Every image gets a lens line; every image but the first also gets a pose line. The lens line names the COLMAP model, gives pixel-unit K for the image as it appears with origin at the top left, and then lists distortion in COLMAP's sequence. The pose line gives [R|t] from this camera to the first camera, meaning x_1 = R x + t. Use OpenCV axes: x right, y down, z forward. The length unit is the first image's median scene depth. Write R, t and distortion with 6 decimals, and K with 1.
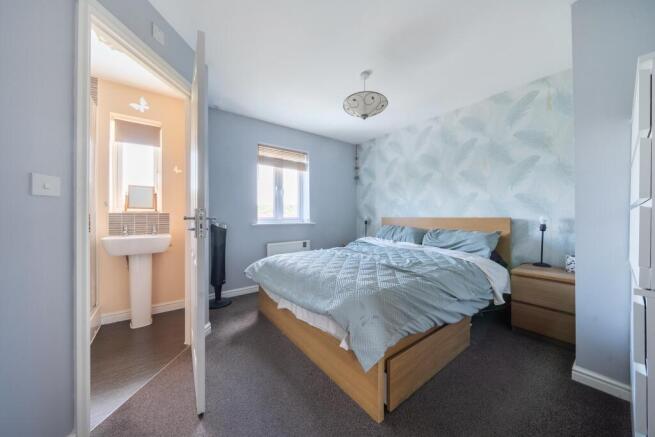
lens RADIAL K [[226.1, 0, 327.3], [0, 226.1, 217.0], [0, 0, 1]] dist [-0.009008, 0.000115]
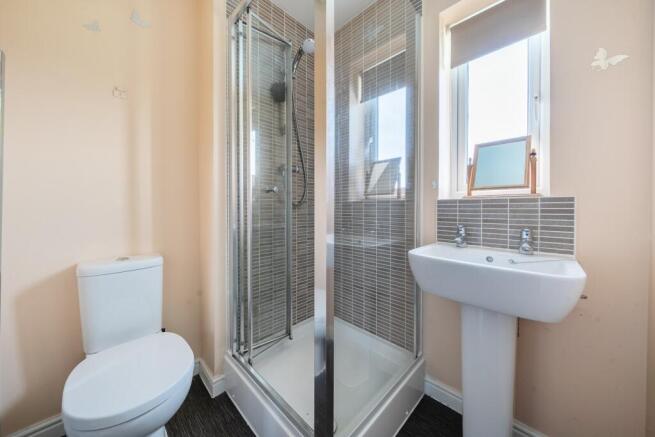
lens RADIAL K [[226.1, 0, 320.1], [0, 226.1, 207.1], [0, 0, 1]] dist [-0.009008, 0.000115]
pose [[0.141948, 0.010997, -0.989813, -0.433346], [-0.001268, 0.999939, 0.010927, -0.005339], [0.989873, -0.000296, 0.141953, 0.585577]]
